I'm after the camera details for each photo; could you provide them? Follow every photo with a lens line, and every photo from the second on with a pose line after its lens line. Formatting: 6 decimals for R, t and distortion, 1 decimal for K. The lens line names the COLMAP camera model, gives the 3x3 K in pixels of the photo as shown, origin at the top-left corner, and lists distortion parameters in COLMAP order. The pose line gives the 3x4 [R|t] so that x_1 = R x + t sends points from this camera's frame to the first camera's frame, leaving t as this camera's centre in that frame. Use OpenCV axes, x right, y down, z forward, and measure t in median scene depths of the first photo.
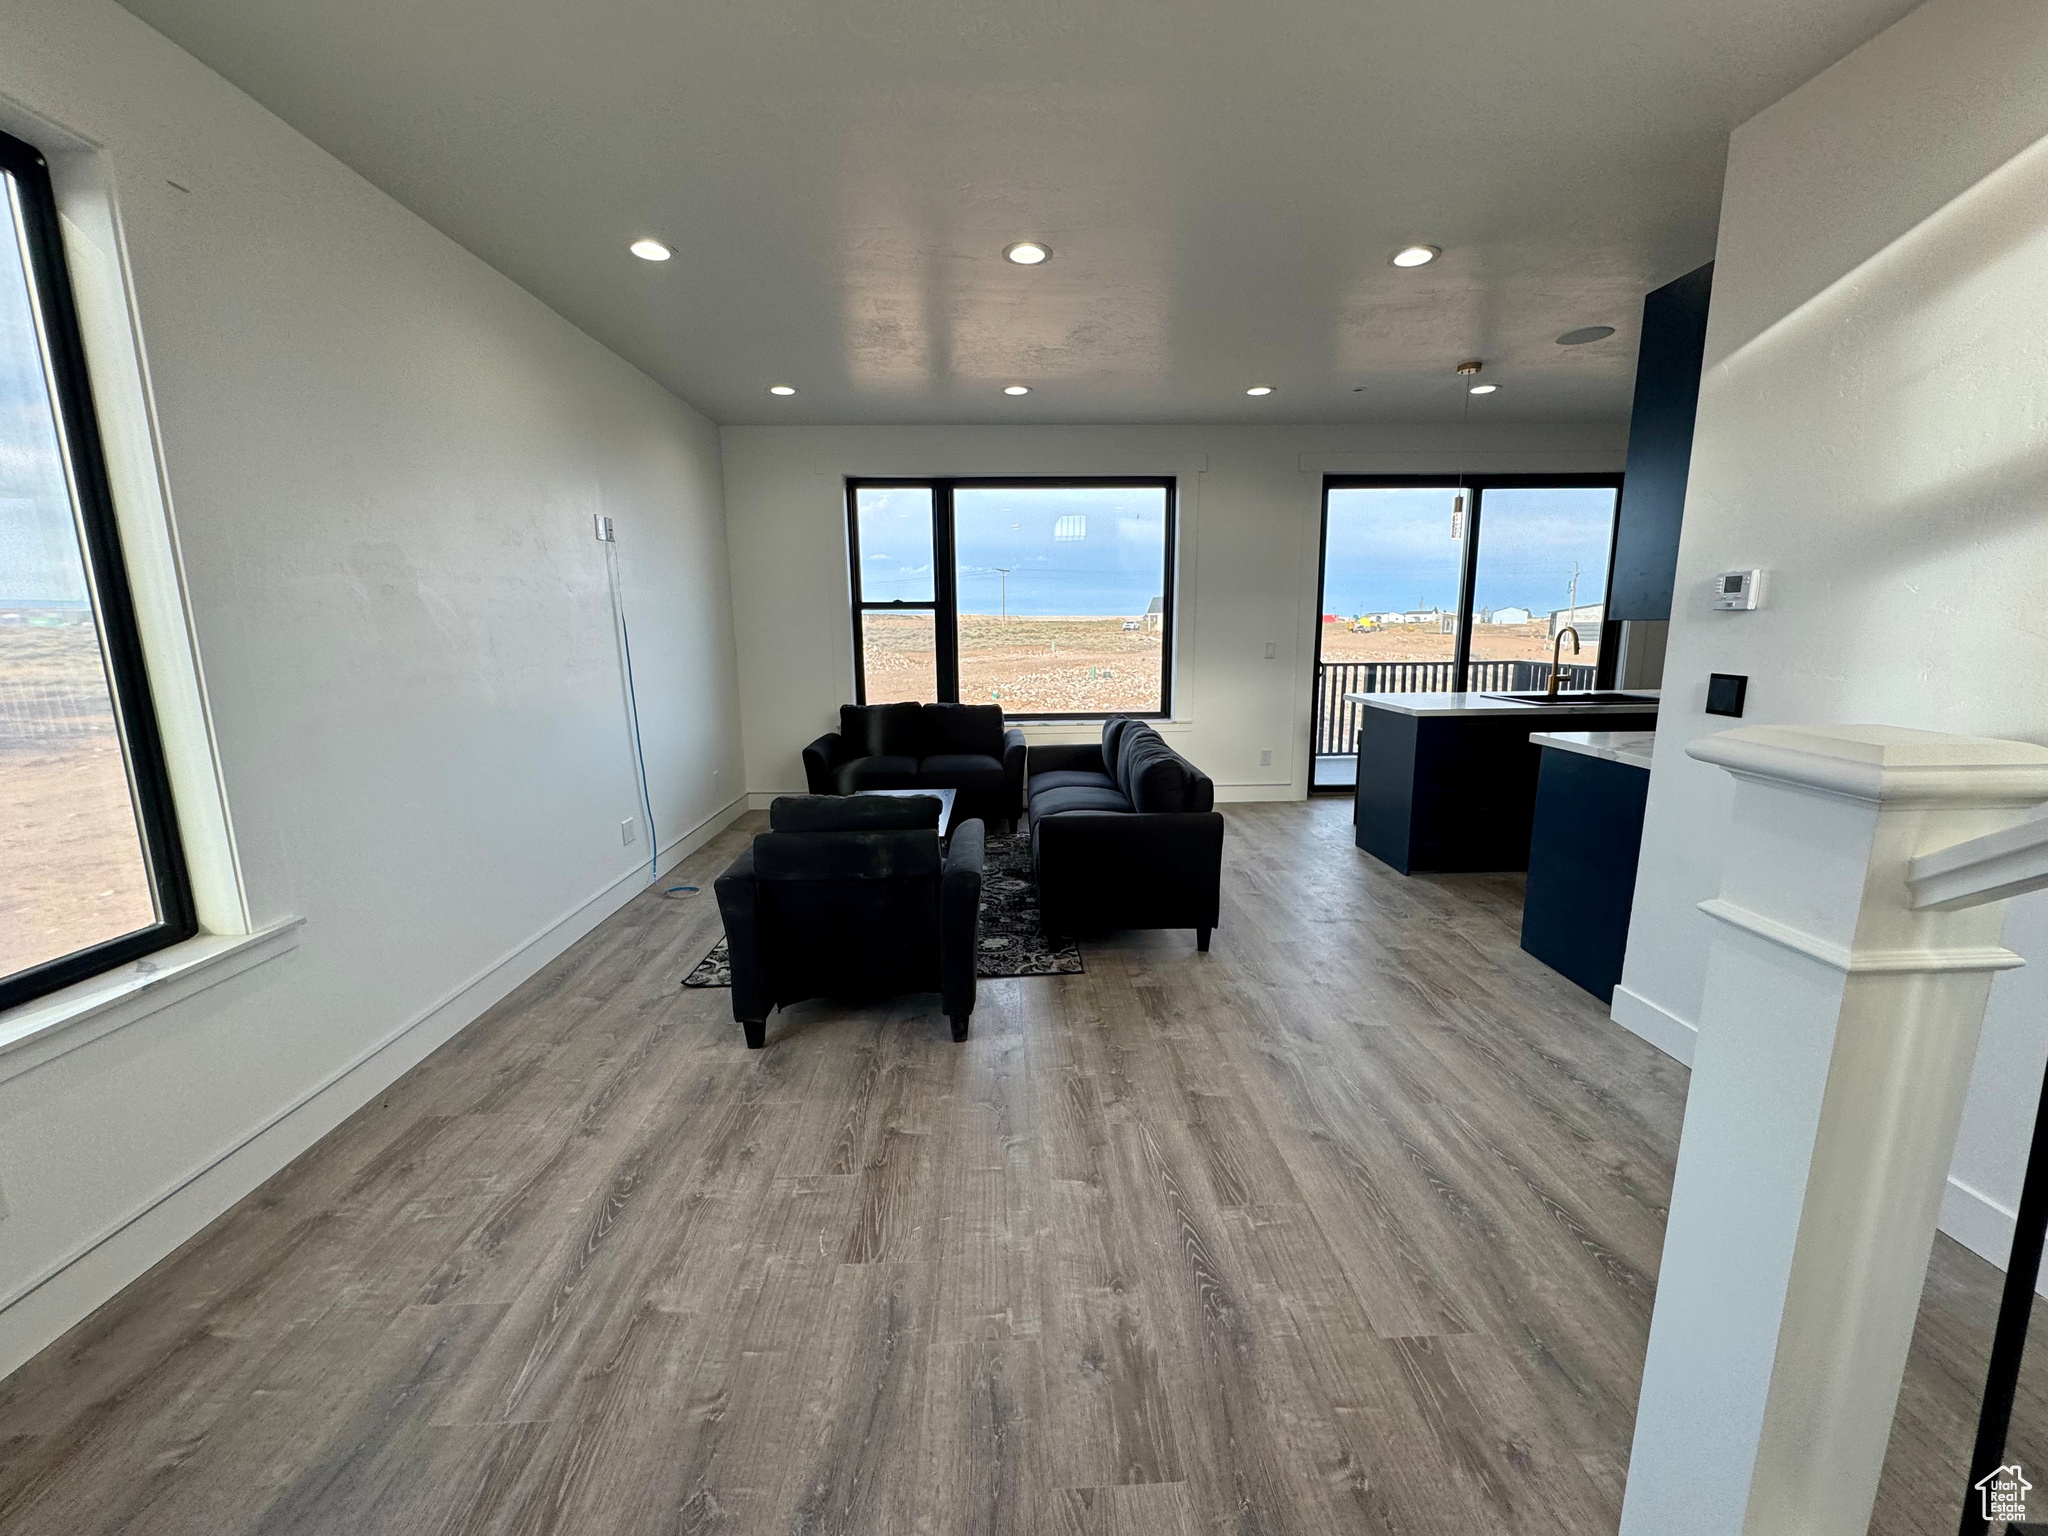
lens RADIAL K [[812.1, 0, 1024.0], [0, 812.1, 768.0], [0, 0, 1]] dist [-0.004197, 0.000361]
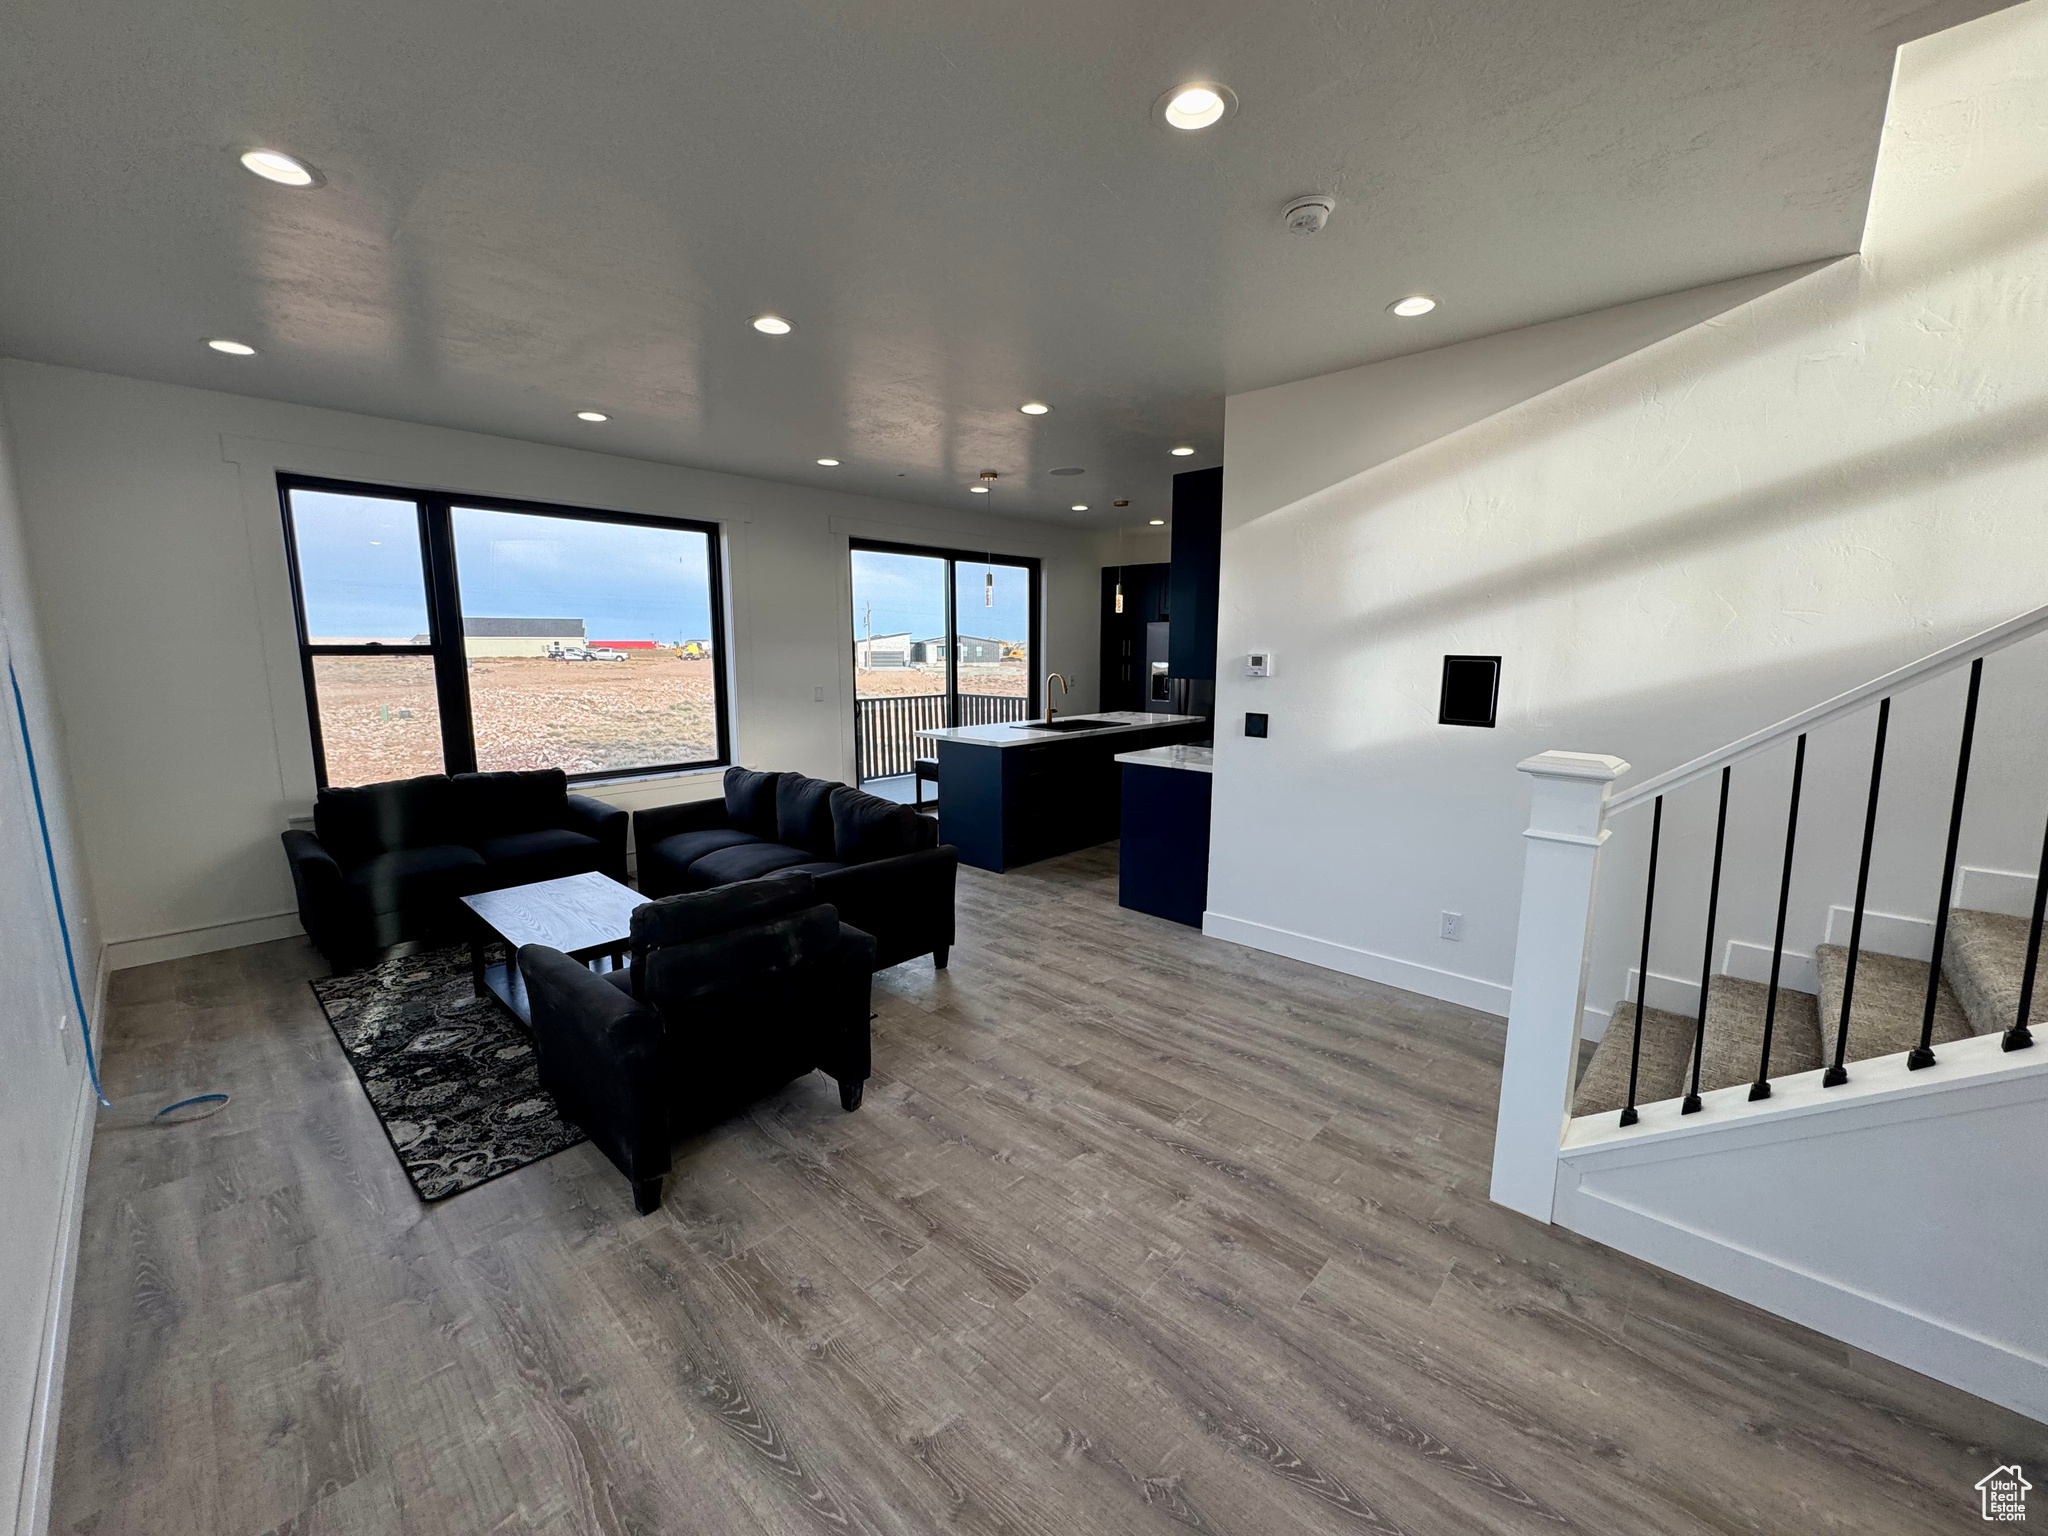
lens RADIAL K [[813.8, 0, 1024.0], [0, 813.8, 768.0], [0, 0, 1]] dist [-0.003786, 0.000276]
pose [[0.706922, -0.094142, 0.700999, -0.686522], [0.116665, 0.993047, 0.015712, -0.084344], [-0.697604, 0.070675, 0.712989, 0.127051]]
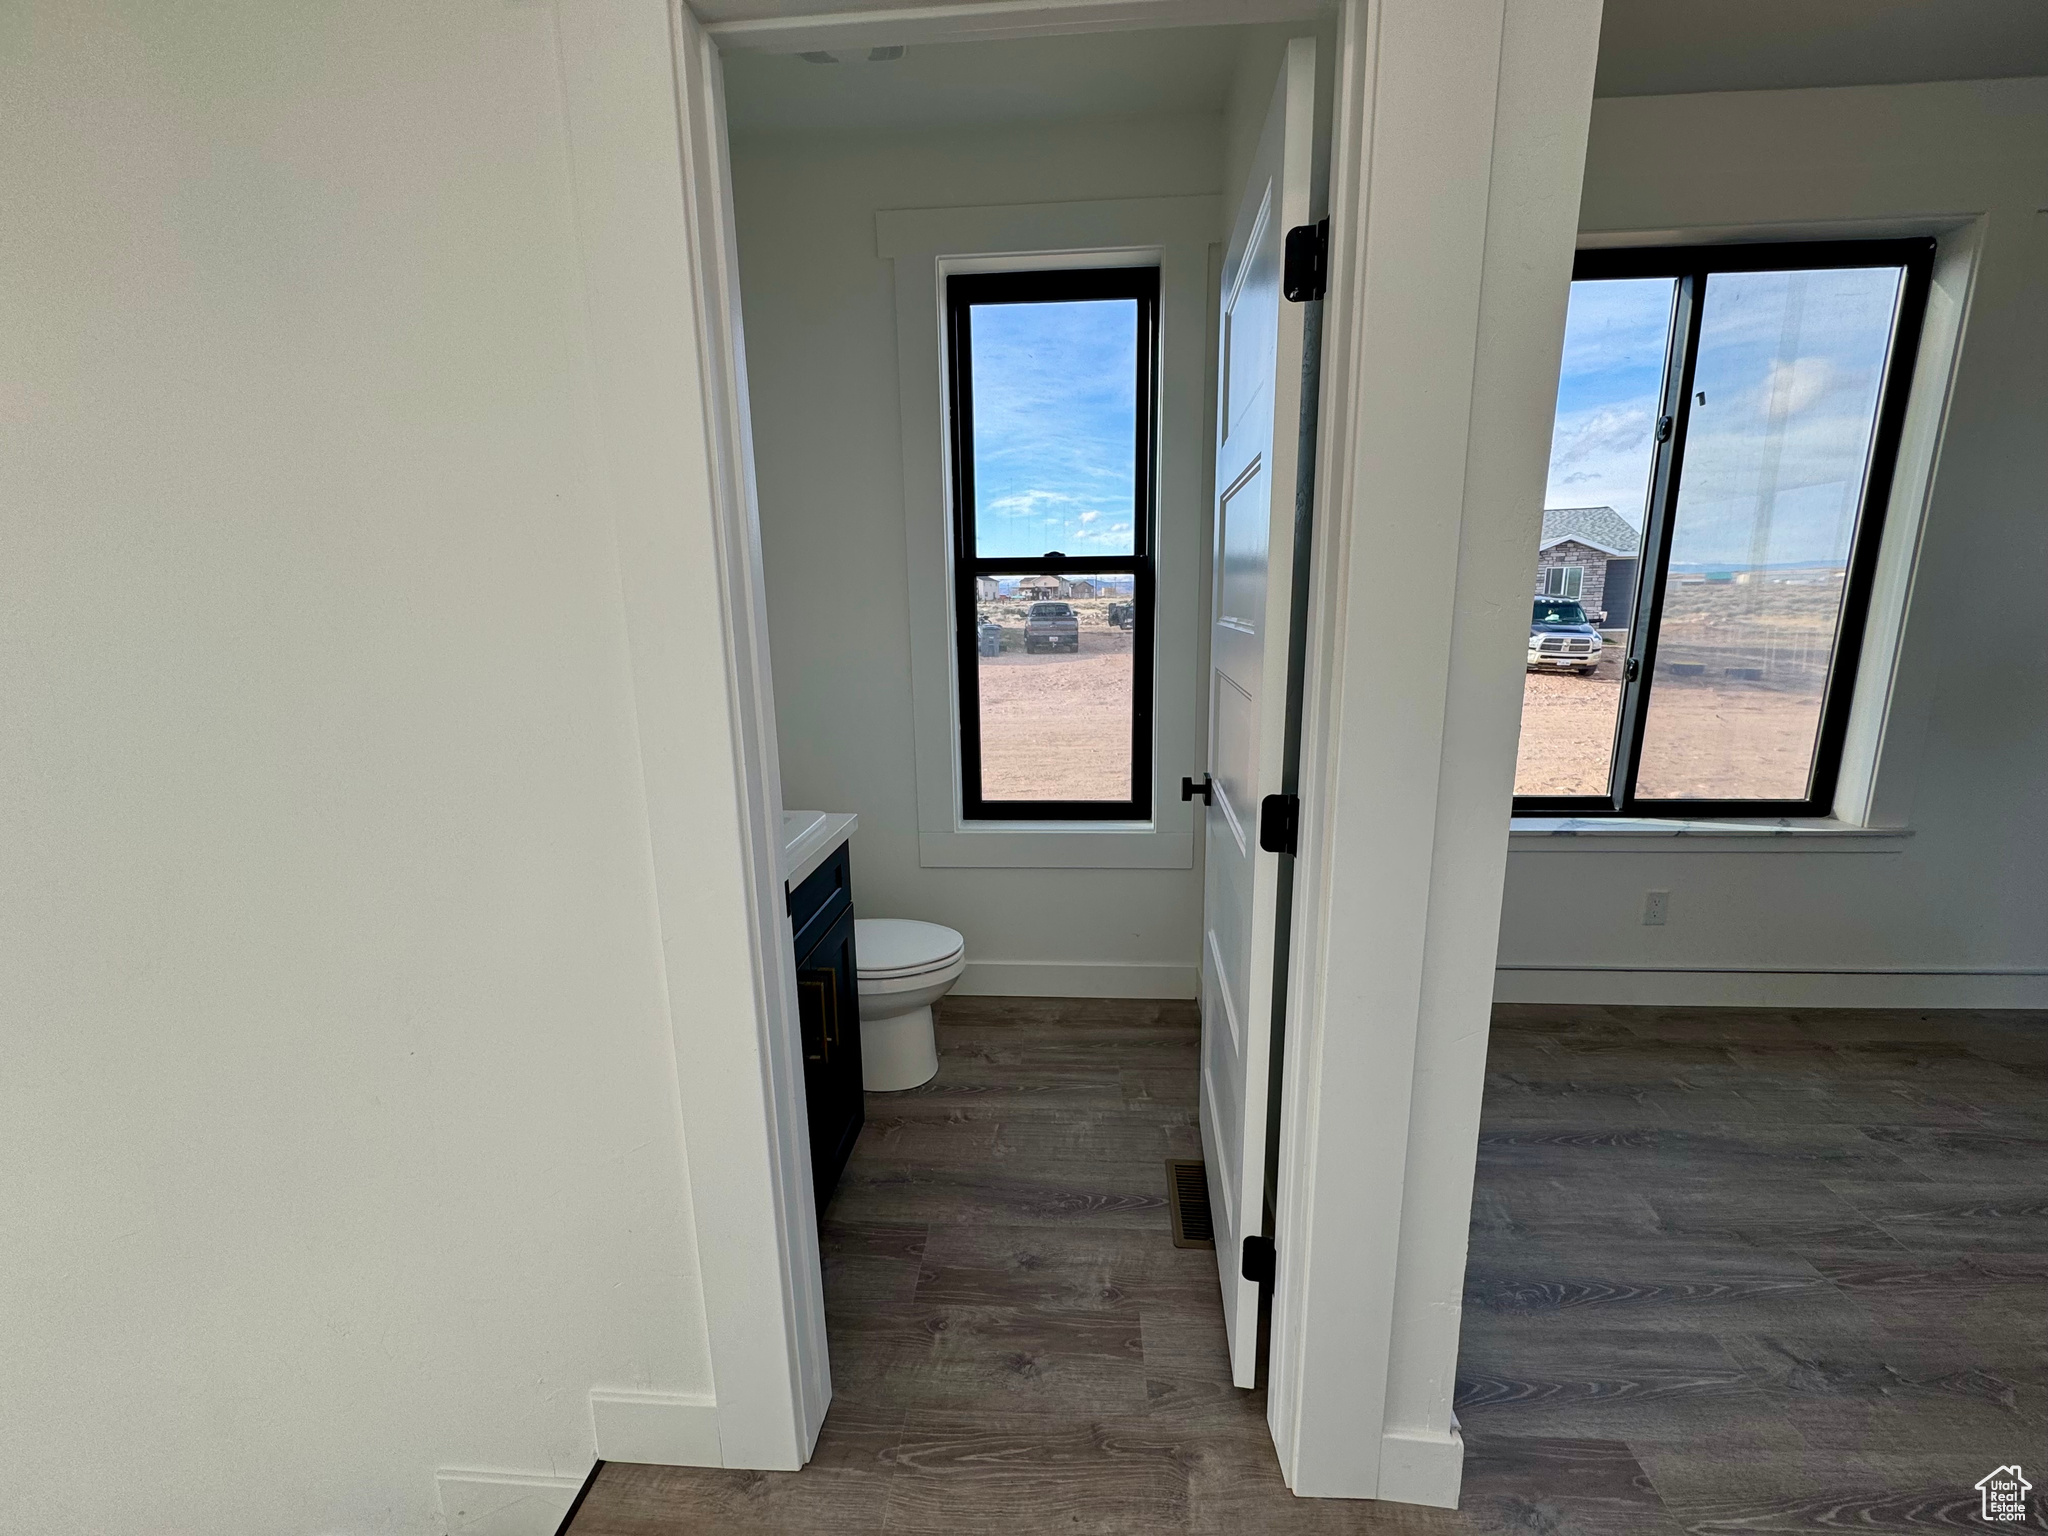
lens RADIAL K [[820.0, 0, 1024.0], [0, 820.0, 768.0], [0, 0, 1]] dist [-0.002451, 0.000058]
pose [[-0.089800, 0.211355, -0.973276, 0.343665], [-0.159458, 0.961566, 0.223524, 0.032521], [0.983112, 0.175269, -0.052646, -0.217485]]
